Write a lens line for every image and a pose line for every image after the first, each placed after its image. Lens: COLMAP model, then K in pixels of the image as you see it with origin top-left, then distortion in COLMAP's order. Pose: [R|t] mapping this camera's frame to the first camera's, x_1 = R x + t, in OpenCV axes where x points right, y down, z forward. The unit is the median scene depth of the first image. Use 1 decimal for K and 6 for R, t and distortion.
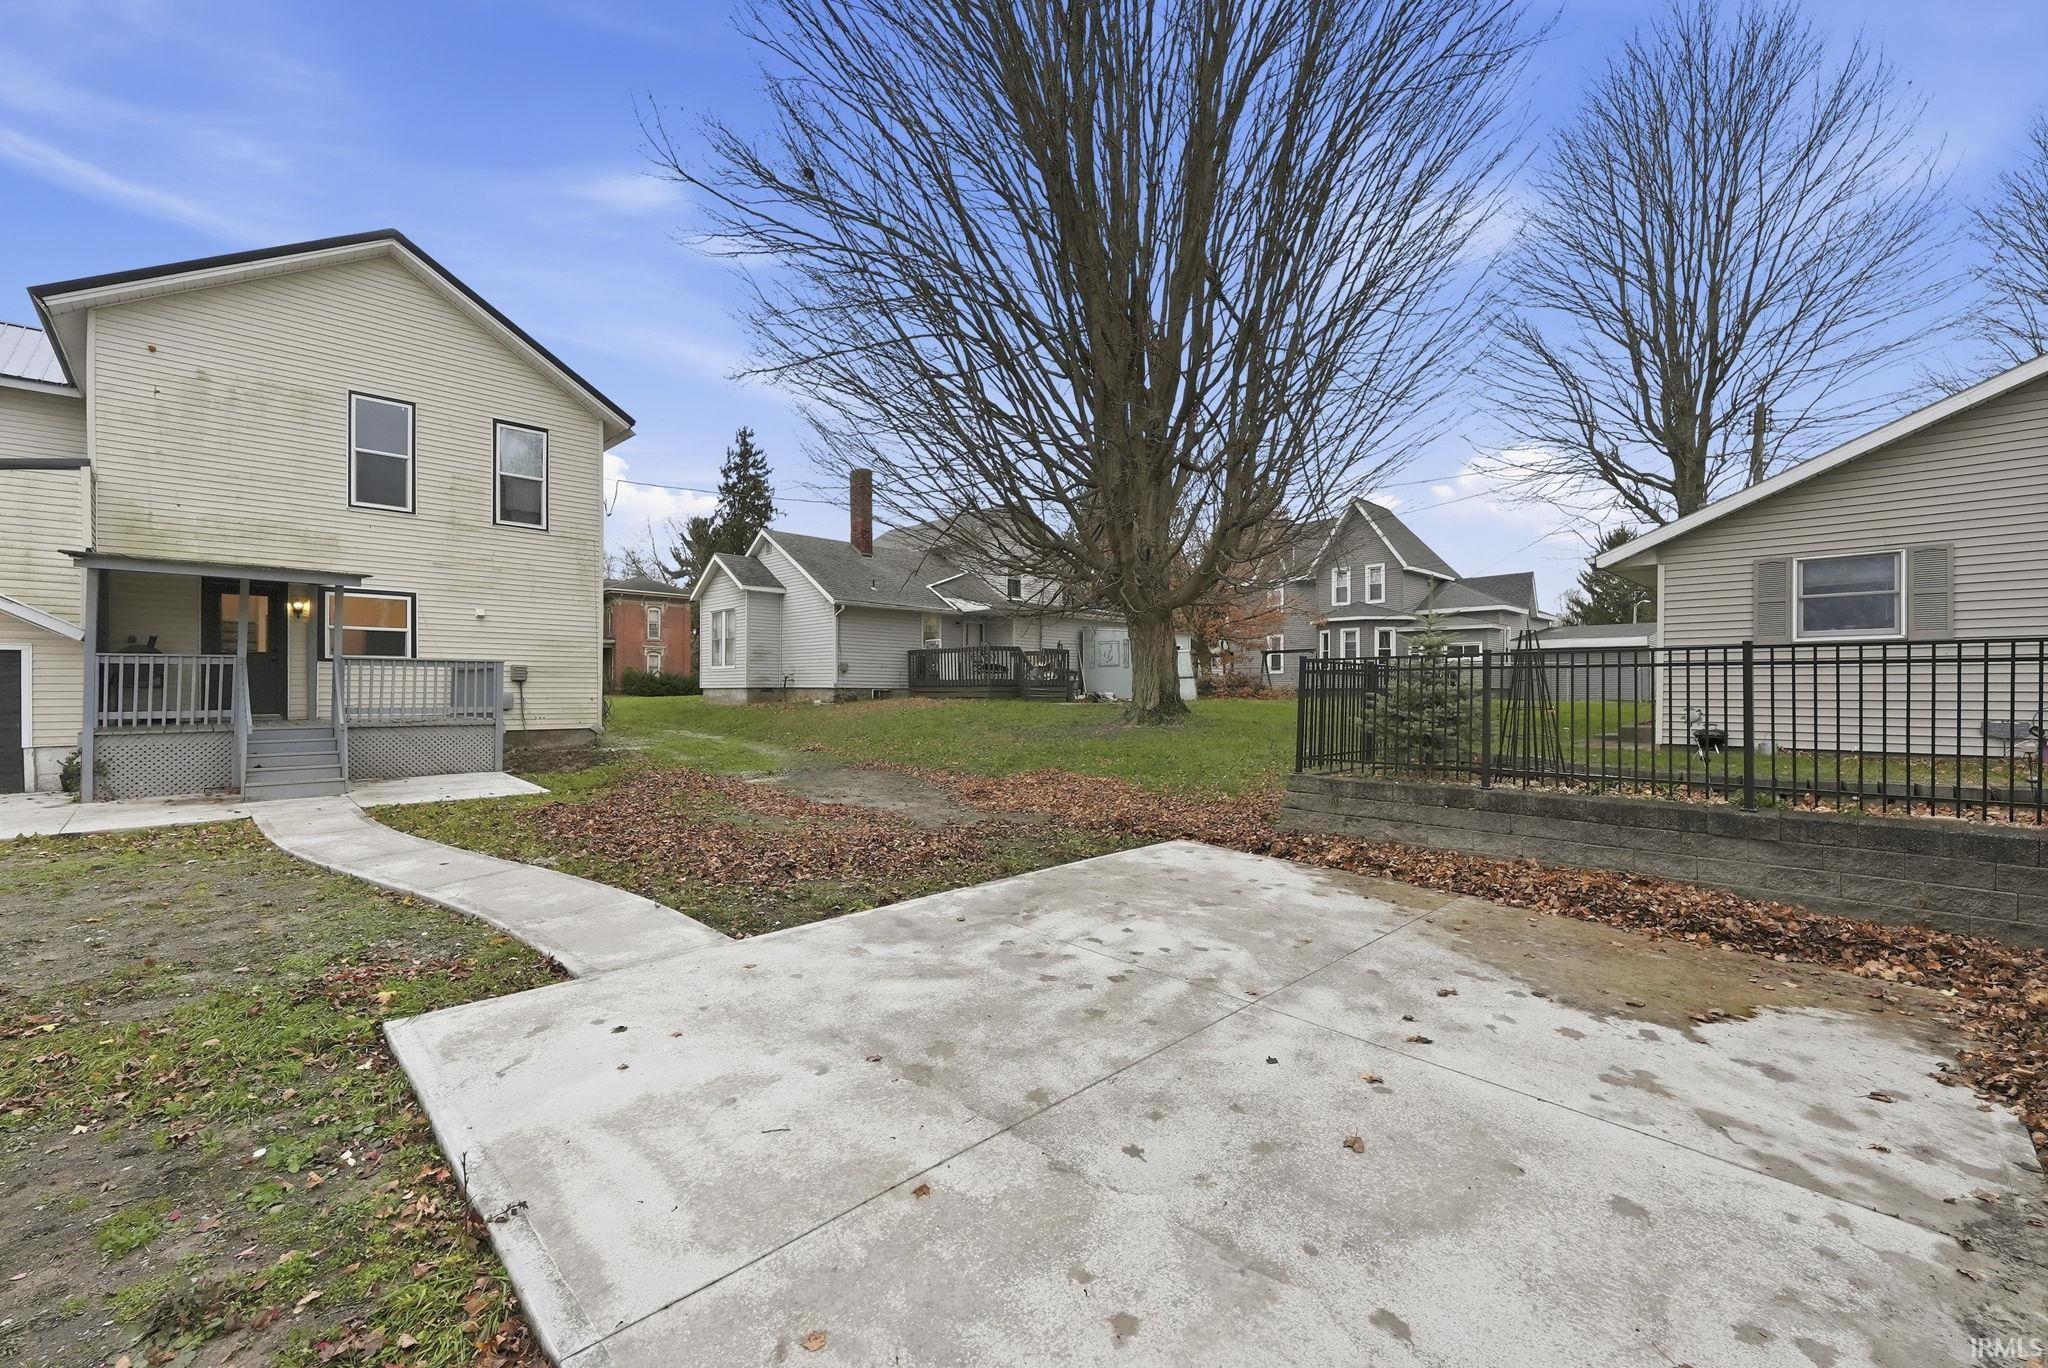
lens RADIAL K [[849.0, 0, 1023.0], [0, 849.0, 685.3], [0, 0, 1]] dist [-0.005609, -0.000276]
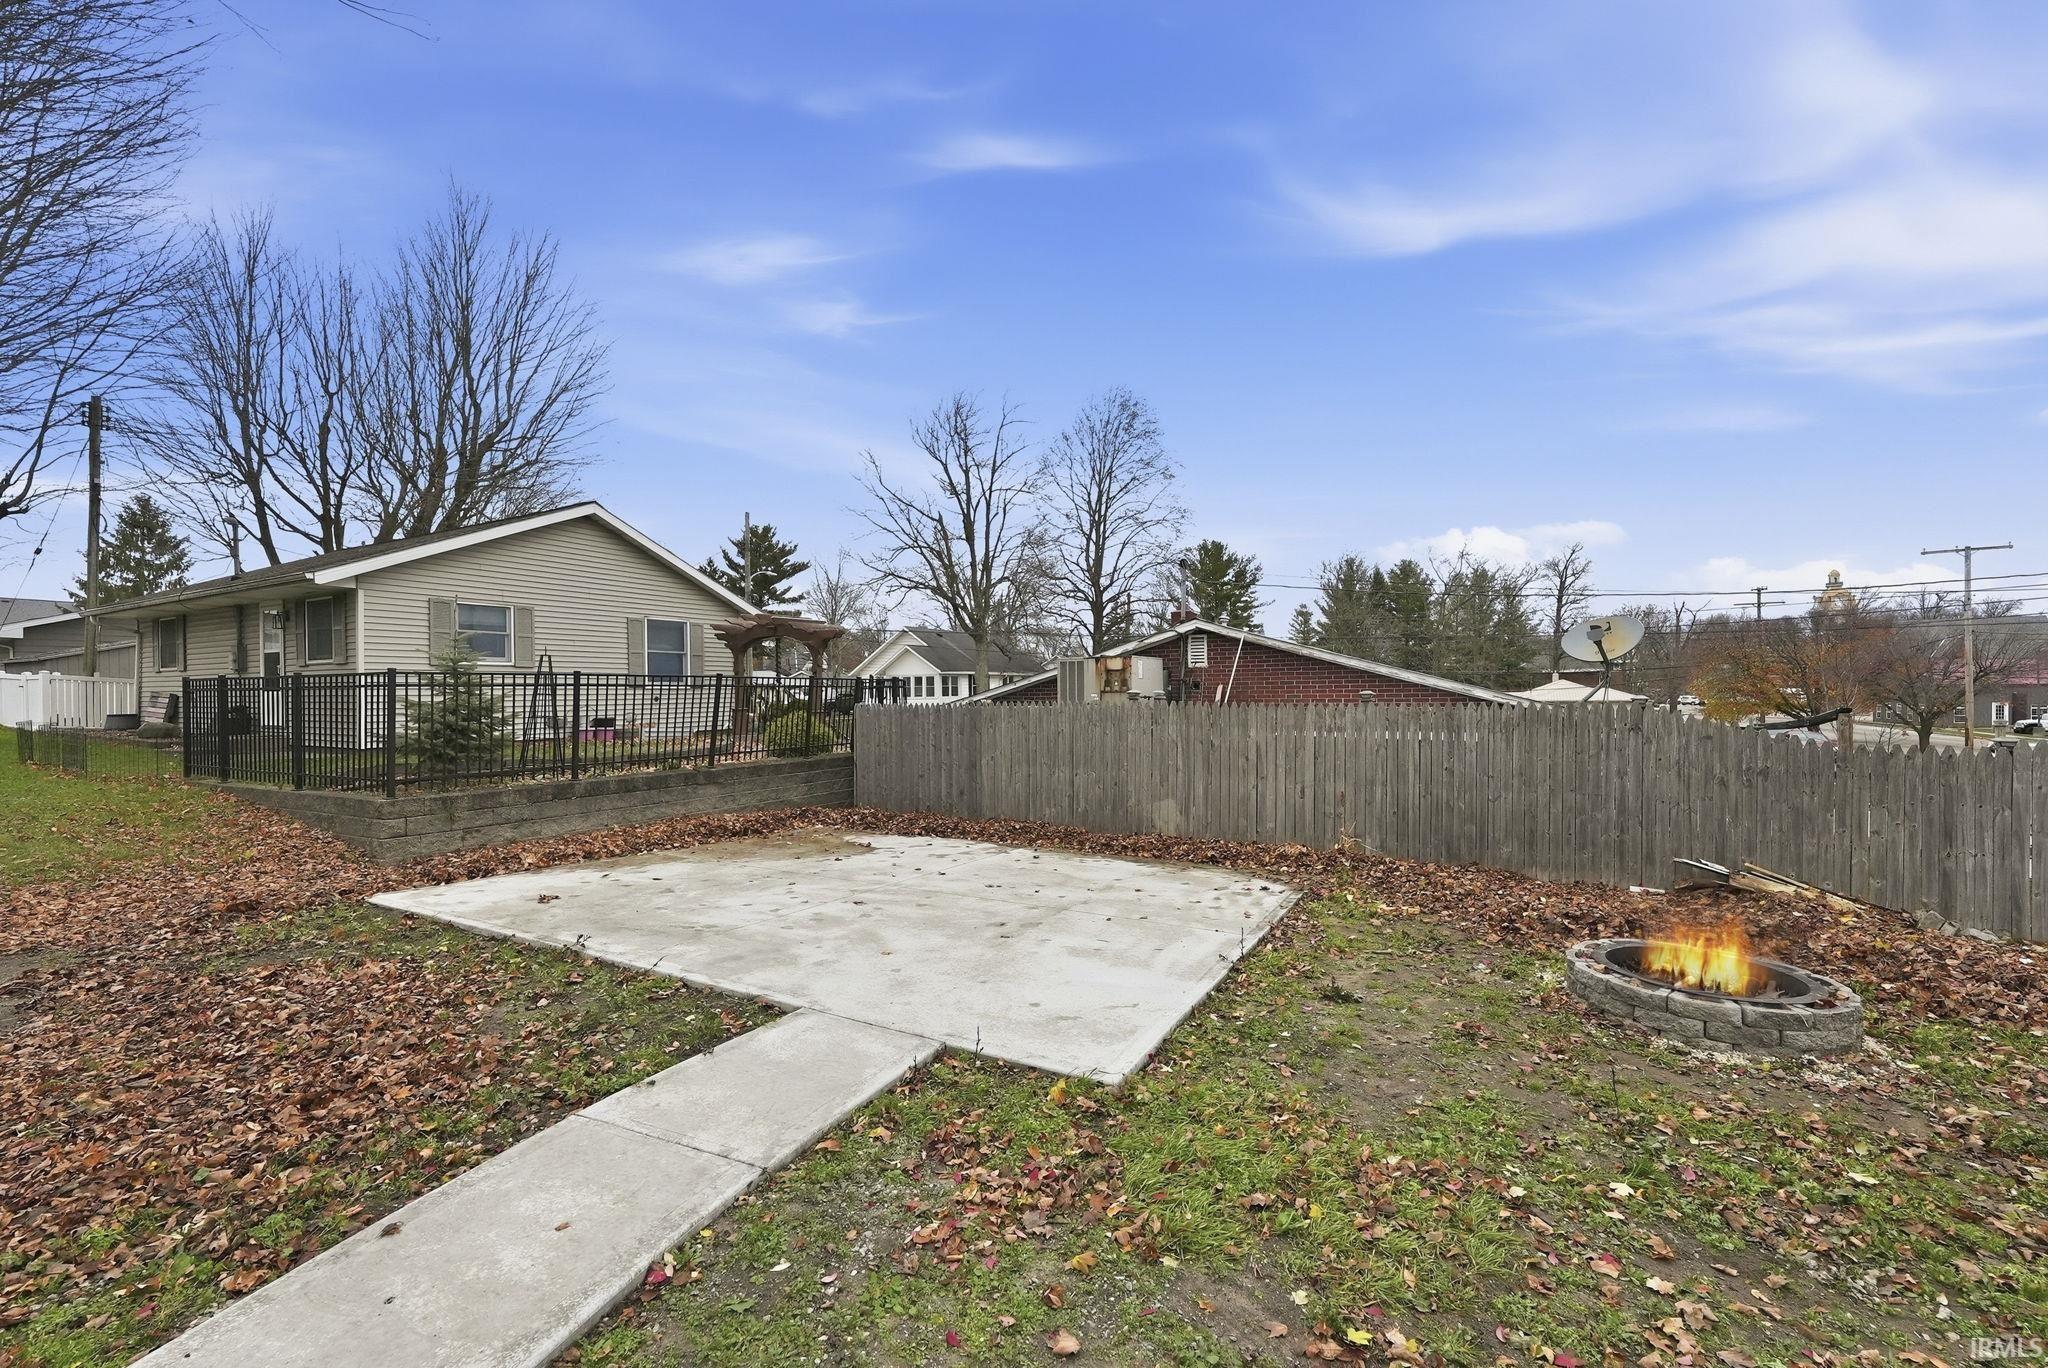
lens RADIAL K [[849.0, 0, 1019.5], [0, 849.0, 689.4], [0, 0, 1]] dist [-0.005609, -0.000276]
pose [[-0.291306, 0.001019, 0.956629, -0.849292], [-0.000443, 0.999999, -0.001200, -0.013177], [-0.956630, -0.000773, -0.291306, 0.723826]]
